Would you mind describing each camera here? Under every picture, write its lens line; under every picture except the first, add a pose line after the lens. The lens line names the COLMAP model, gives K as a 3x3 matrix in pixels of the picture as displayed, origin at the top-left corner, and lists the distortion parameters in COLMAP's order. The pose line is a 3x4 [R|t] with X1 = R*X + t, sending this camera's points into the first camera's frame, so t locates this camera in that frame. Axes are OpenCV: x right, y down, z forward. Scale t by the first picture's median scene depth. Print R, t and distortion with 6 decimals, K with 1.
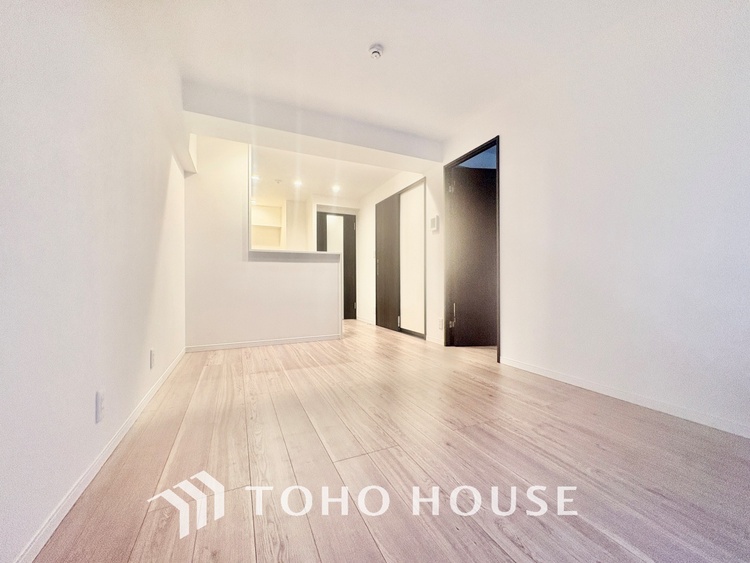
lens RADIAL K [[300.0, 0, 372.0], [0, 300.0, 280.9], [0, 0, 1]] dist [0.000428, 0.000118]
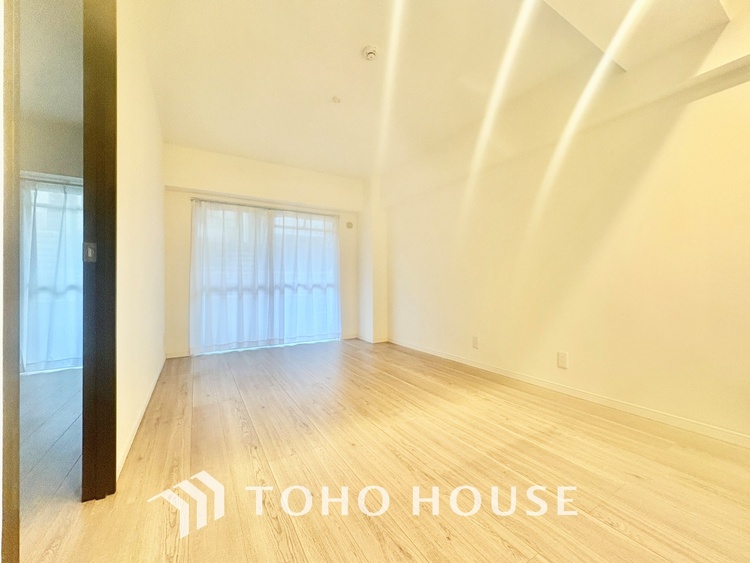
lens RADIAL K [[297.4, 0, 375.5], [0, 297.4, 281.8], [0, 0, 1]] dist [-0.000683, 0.000145]
pose [[-0.993369, 0.006619, -0.114776, 0.094323], [0.007803, 0.999921, -0.009874, -0.032246], [0.114701, -0.010704, -0.993342, 1.590834]]
